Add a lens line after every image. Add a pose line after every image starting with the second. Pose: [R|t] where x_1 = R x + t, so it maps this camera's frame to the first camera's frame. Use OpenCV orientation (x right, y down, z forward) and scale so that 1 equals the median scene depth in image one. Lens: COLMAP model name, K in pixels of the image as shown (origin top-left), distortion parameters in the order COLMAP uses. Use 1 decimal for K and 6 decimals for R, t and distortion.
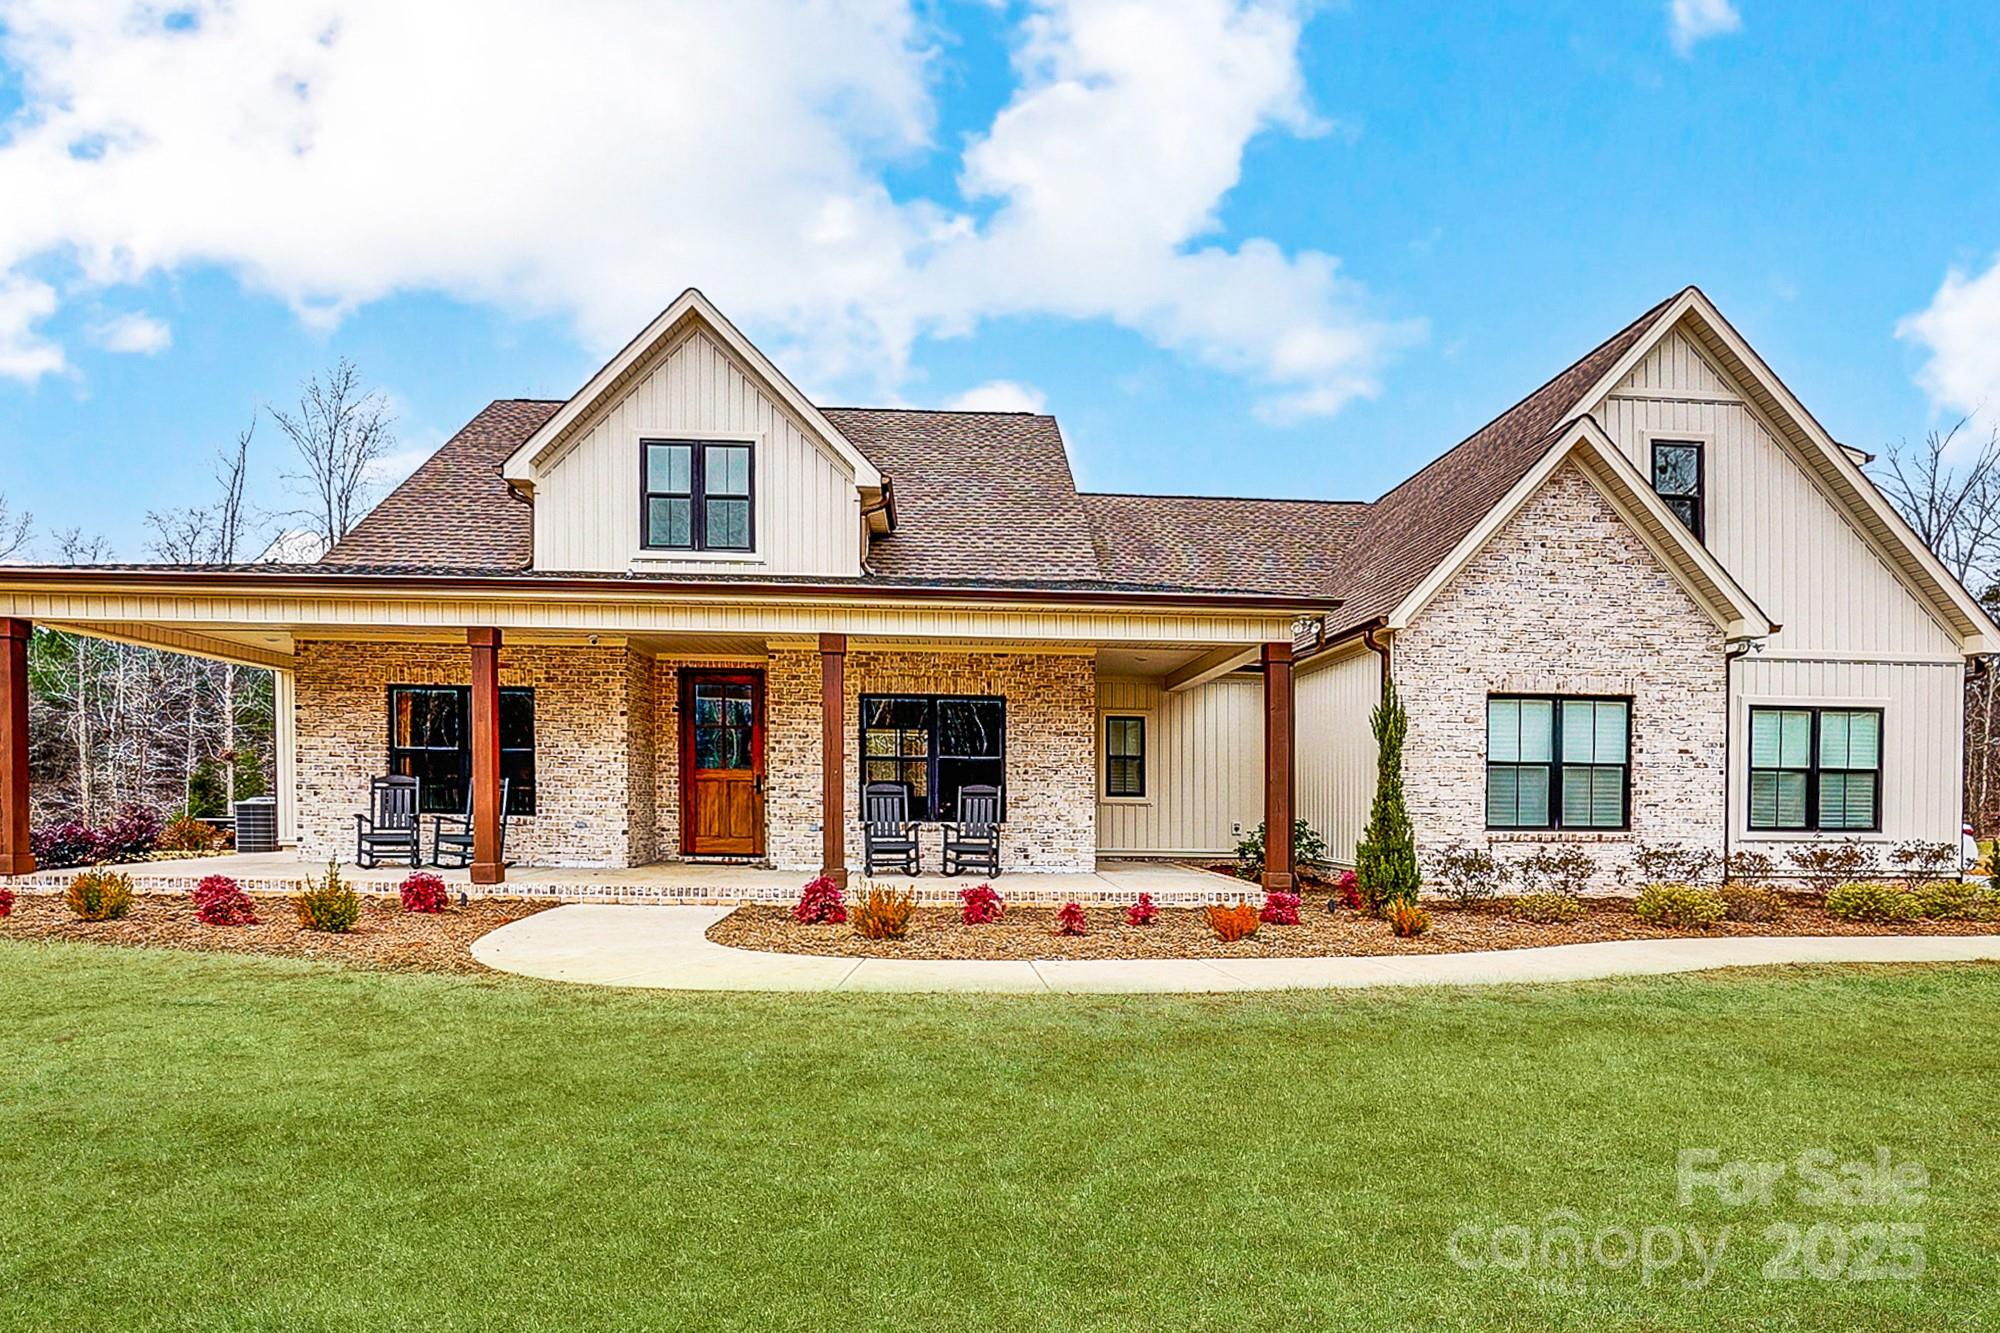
lens RADIAL K [[926.5, 0, 999.4], [0, 926.5, 777.7], [0, 0, 1]] dist [-0.009707, 0.000767]
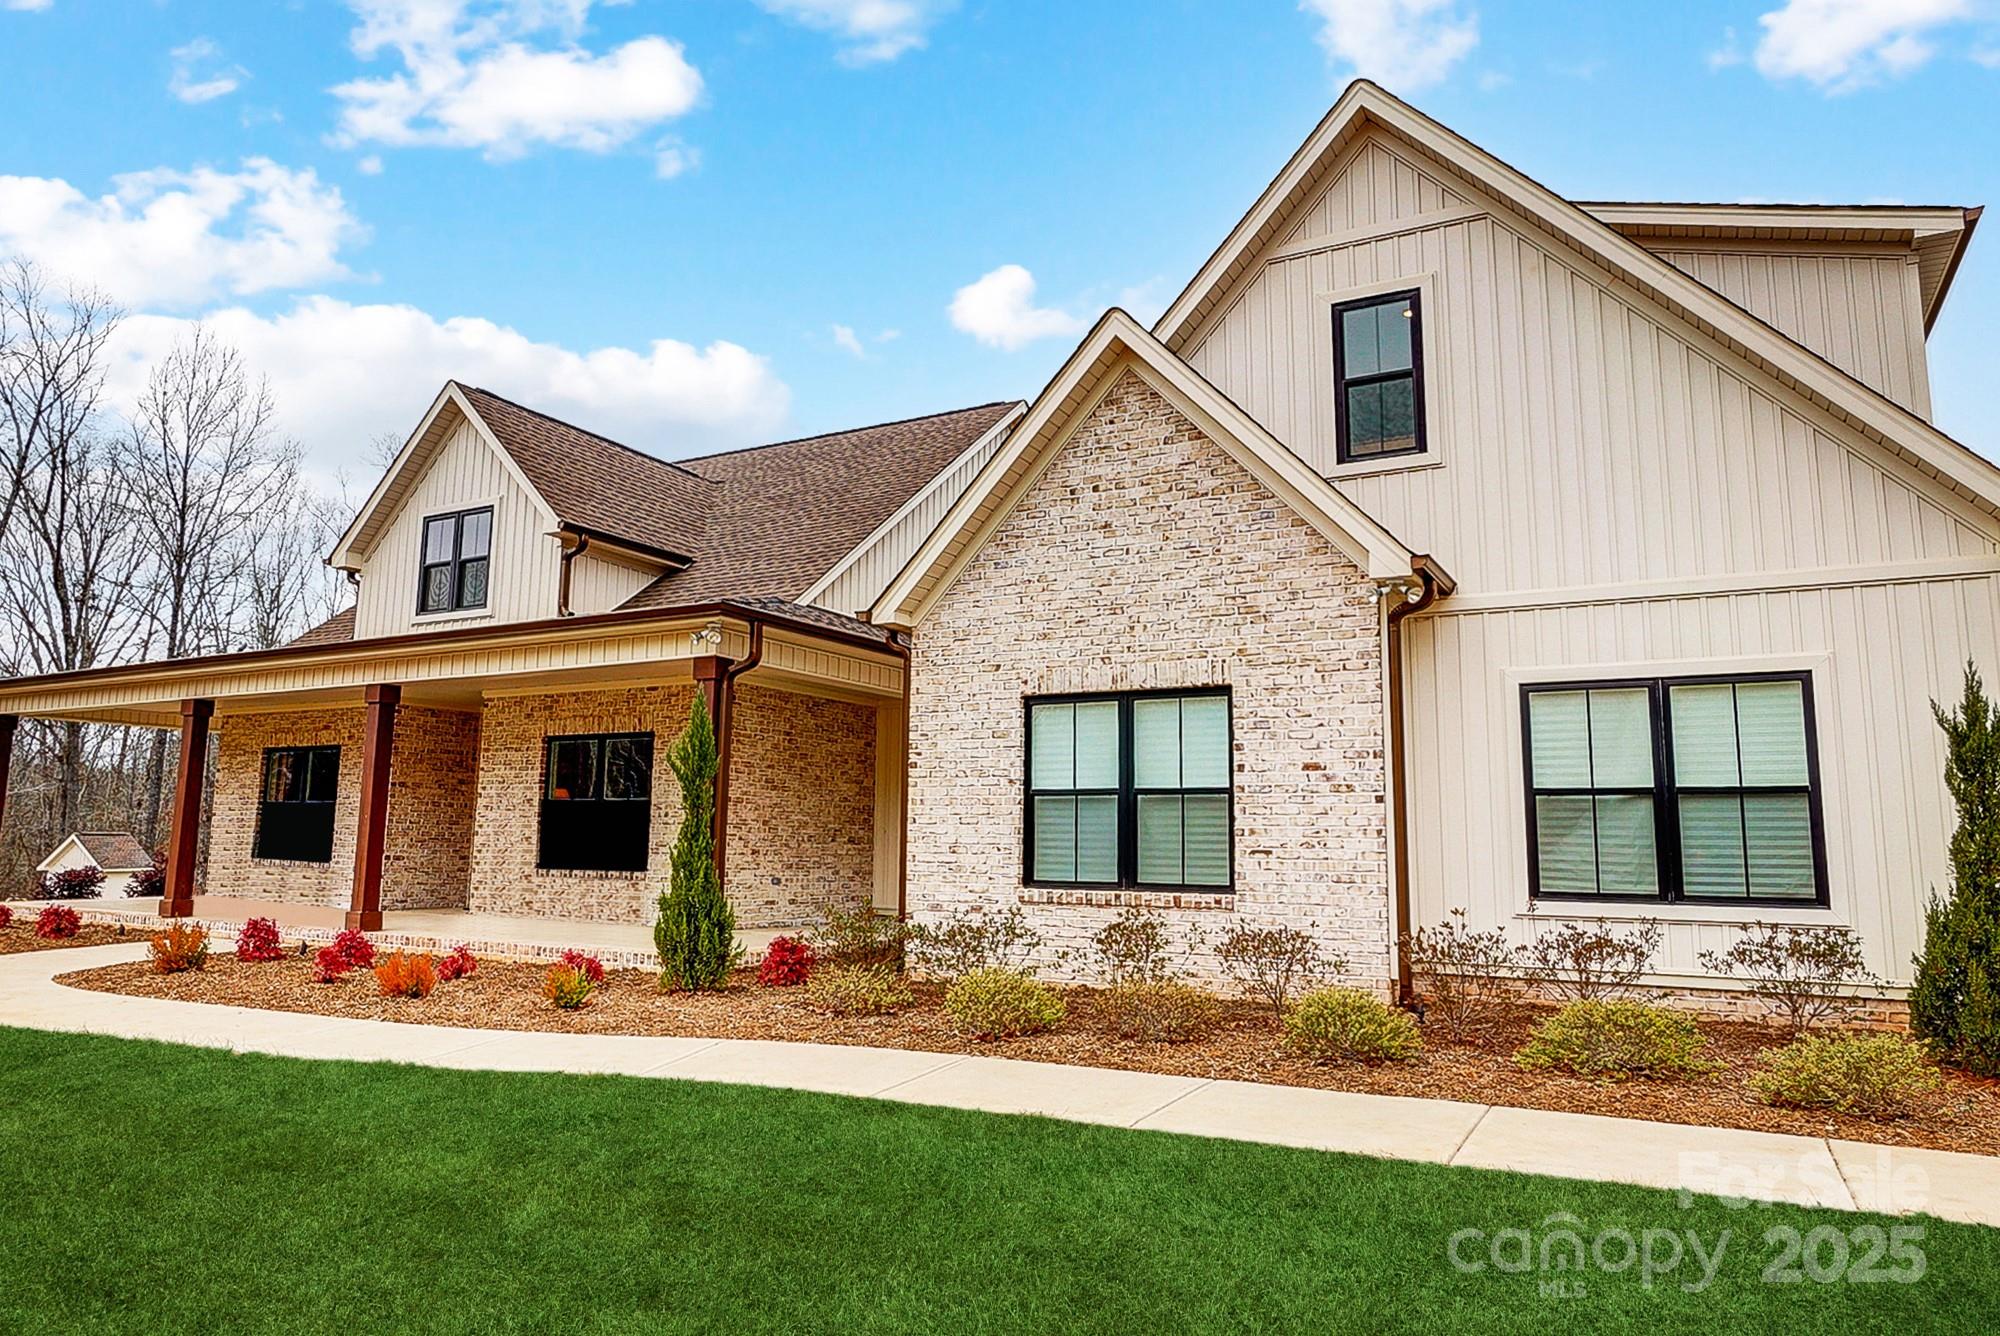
lens RADIAL K [[1118.1, 0, 1002.1], [0, 1118.1, 672.9], [0, 0, 1]] dist [-0.002139, 0.000201]
pose [[0.869440, -0.075557, -0.488227, 0.939102], [0.005853, 0.989742, -0.142747, 0.016279], [0.494004, 0.121252, 0.860963, 0.224102]]
